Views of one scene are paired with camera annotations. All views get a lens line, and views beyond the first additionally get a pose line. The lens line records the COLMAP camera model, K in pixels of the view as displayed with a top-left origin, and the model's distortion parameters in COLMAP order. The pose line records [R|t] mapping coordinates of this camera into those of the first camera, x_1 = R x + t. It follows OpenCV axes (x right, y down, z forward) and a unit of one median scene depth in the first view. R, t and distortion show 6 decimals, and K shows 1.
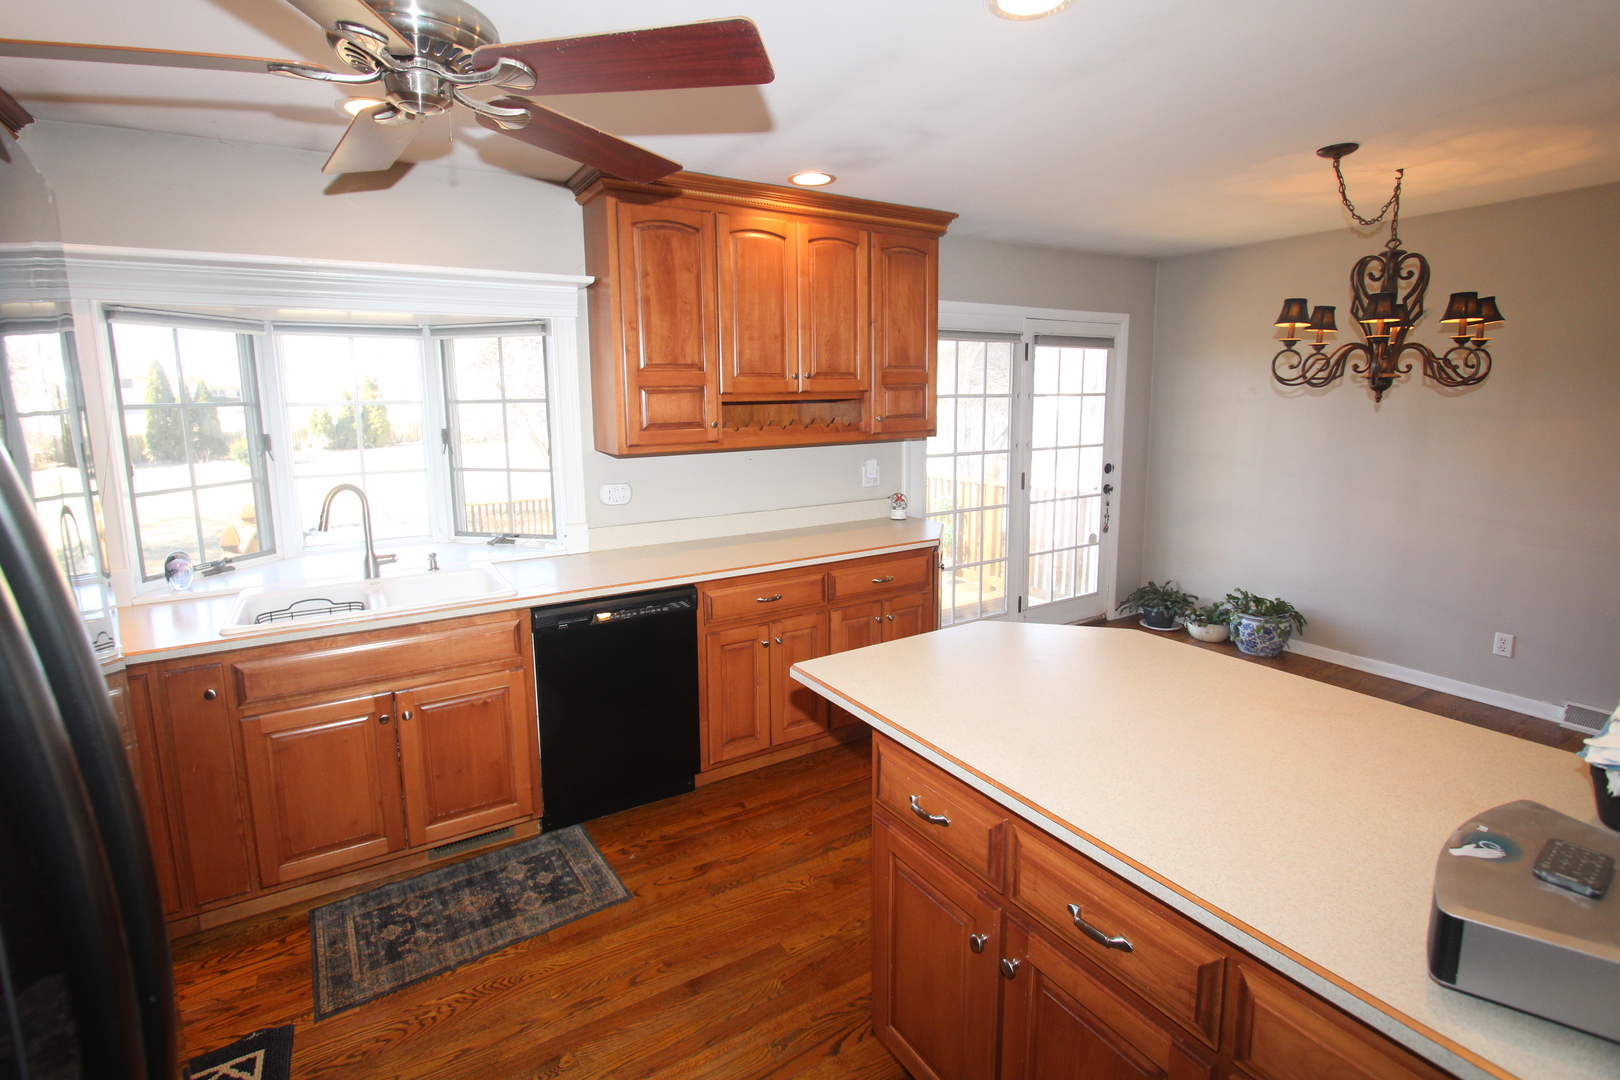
lens RADIAL K [[738.7, 0, 783.6], [0, 738.7, 496.8], [0, 0, 1]] dist [-0.014073, 0.000157]
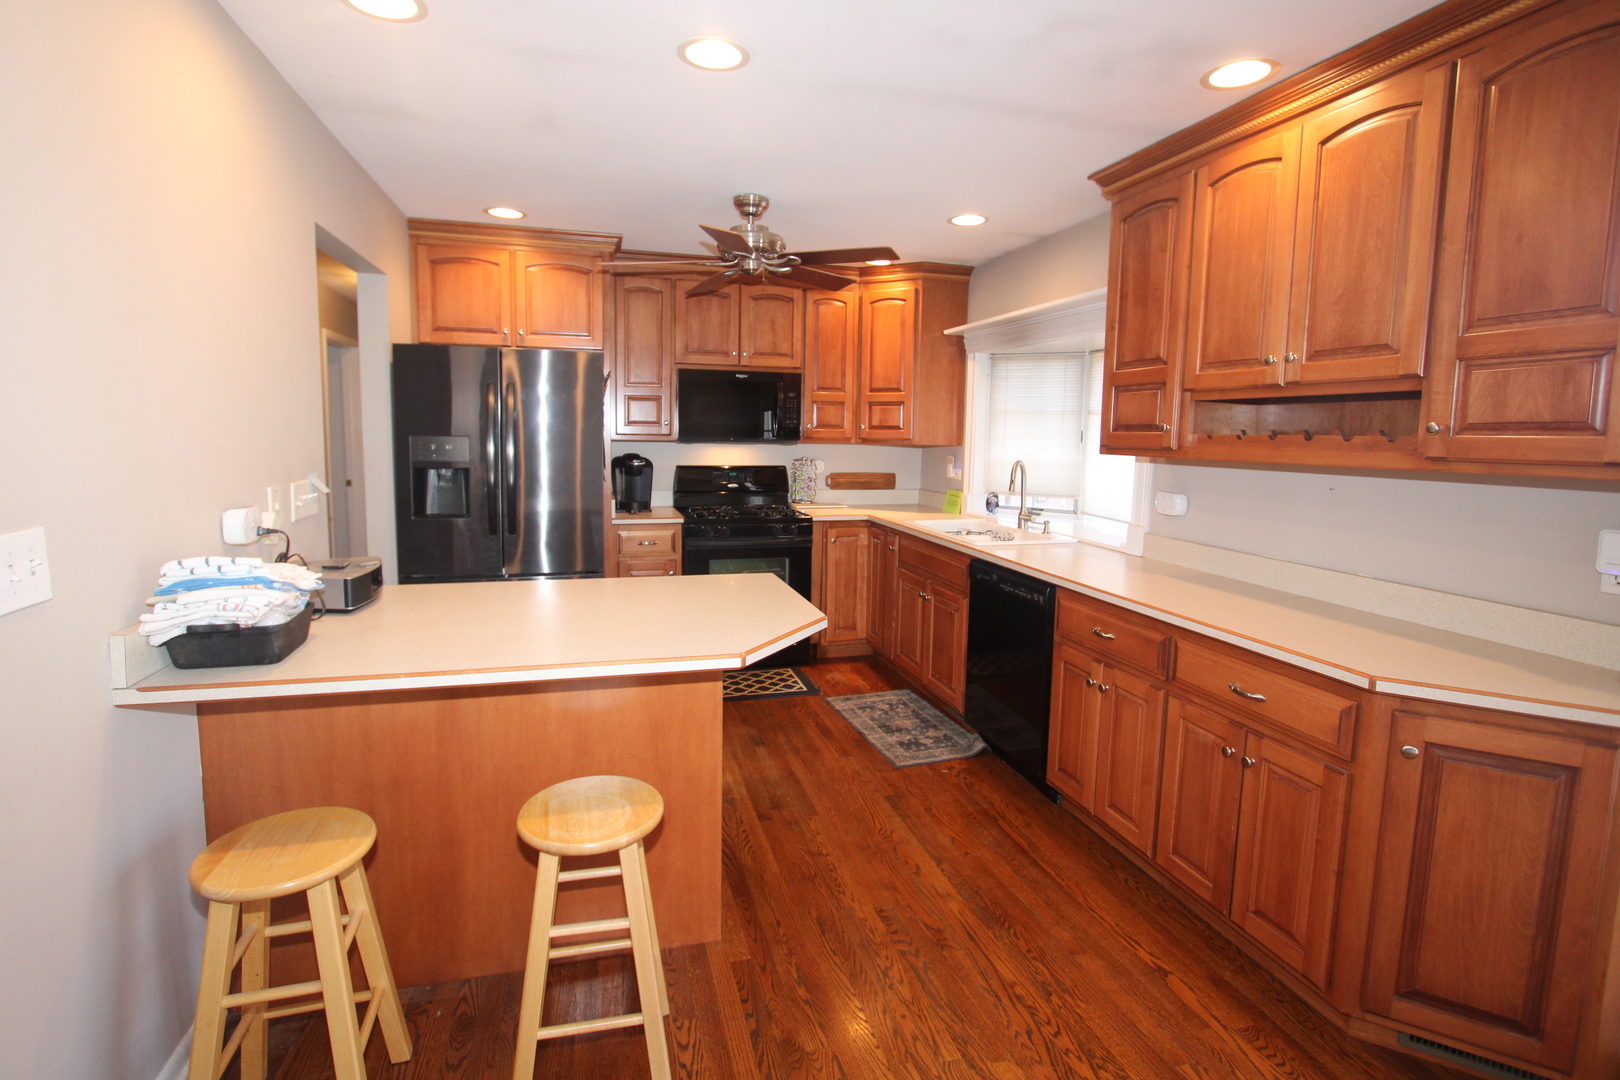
lens RADIAL K [[743.8, 0, 802.2], [0, 743.8, 505.3], [0, 0, 1]] dist [-0.017835, 0.001674]
pose [[-0.253160, 0.110460, -0.961098, 0.793529], [-0.139833, 0.978849, 0.149333, -0.075847], [0.957265, 0.172199, -0.232359, 0.779518]]
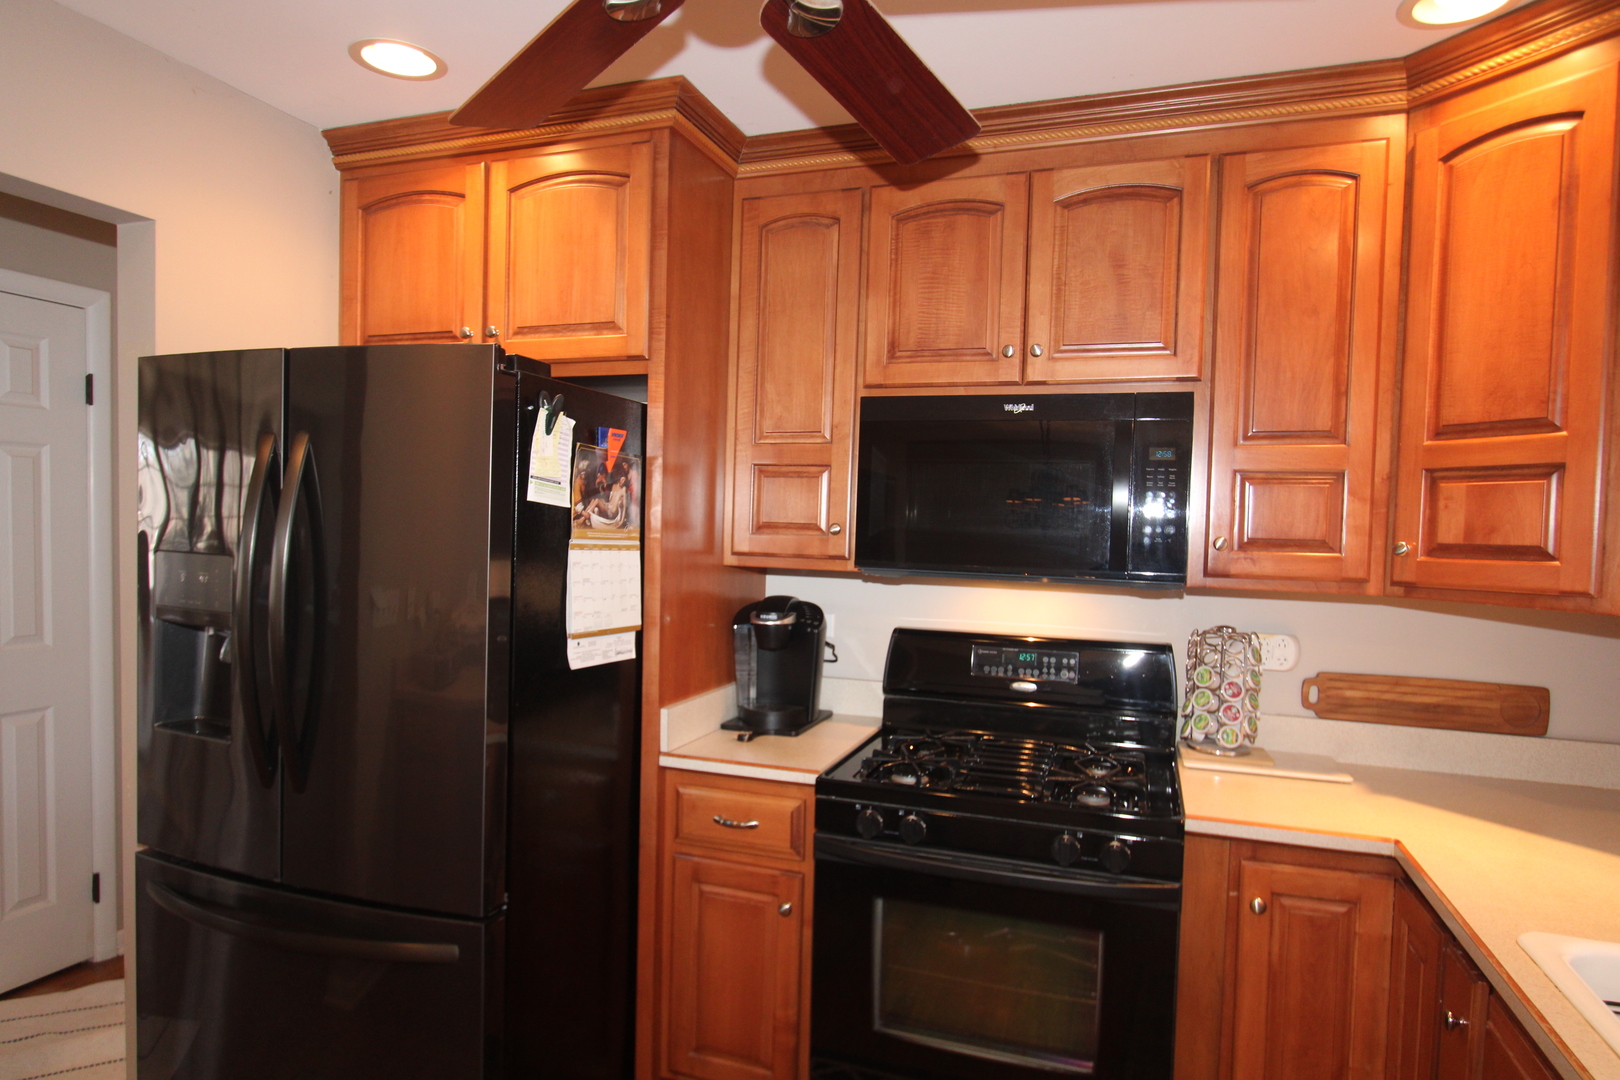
lens RADIAL K [[952.7, 0, 808.5], [0, 952.7, 562.2], [0, 0, 1]] dist [-0.000381, 0.000510]
pose [[-0.761256, 0.024058, -0.648006, -0.005735], [-0.099267, 0.983210, 0.153117, -0.069903], [0.640809, 0.180887, -0.746086, 0.735302]]
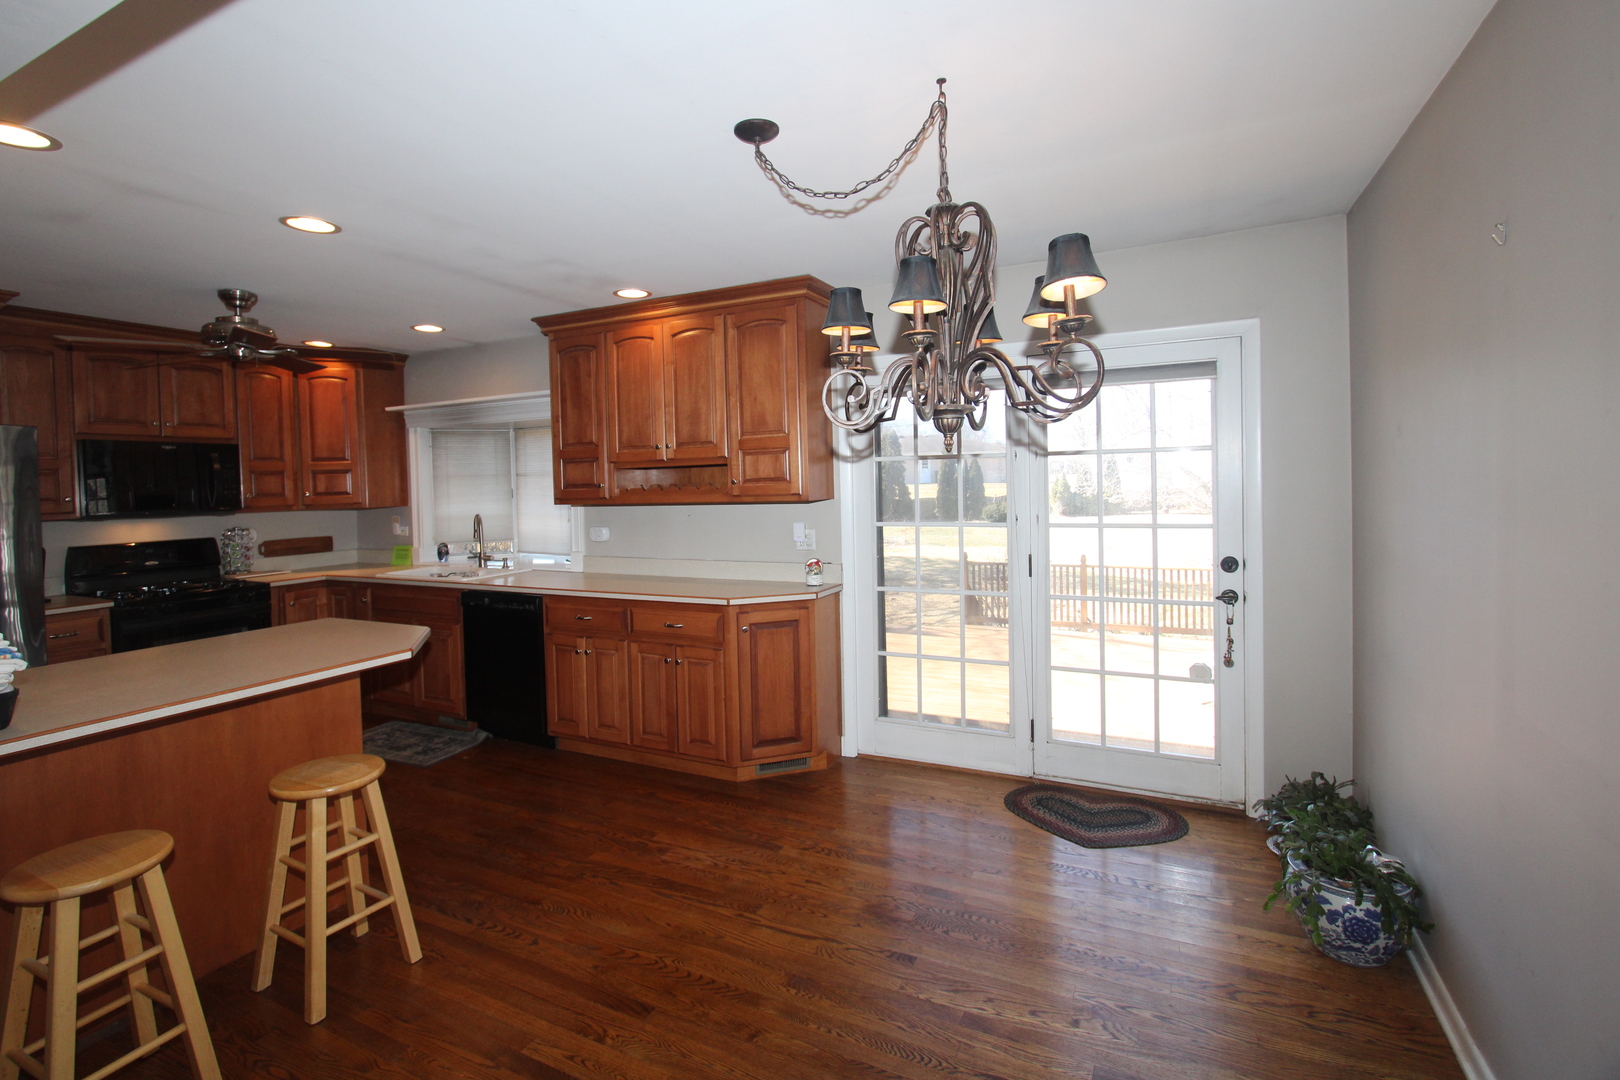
lens RADIAL K [[738.7, 0, 783.6], [0, 738.7, 496.8], [0, 0, 1]] dist [-0.014073, 0.000157]
pose [[0.537981, 0.020846, -0.842699, 1.173250], [-0.094538, 0.994879, -0.035742, -0.057422], [0.837639, 0.098896, 0.537197, 0.530634]]
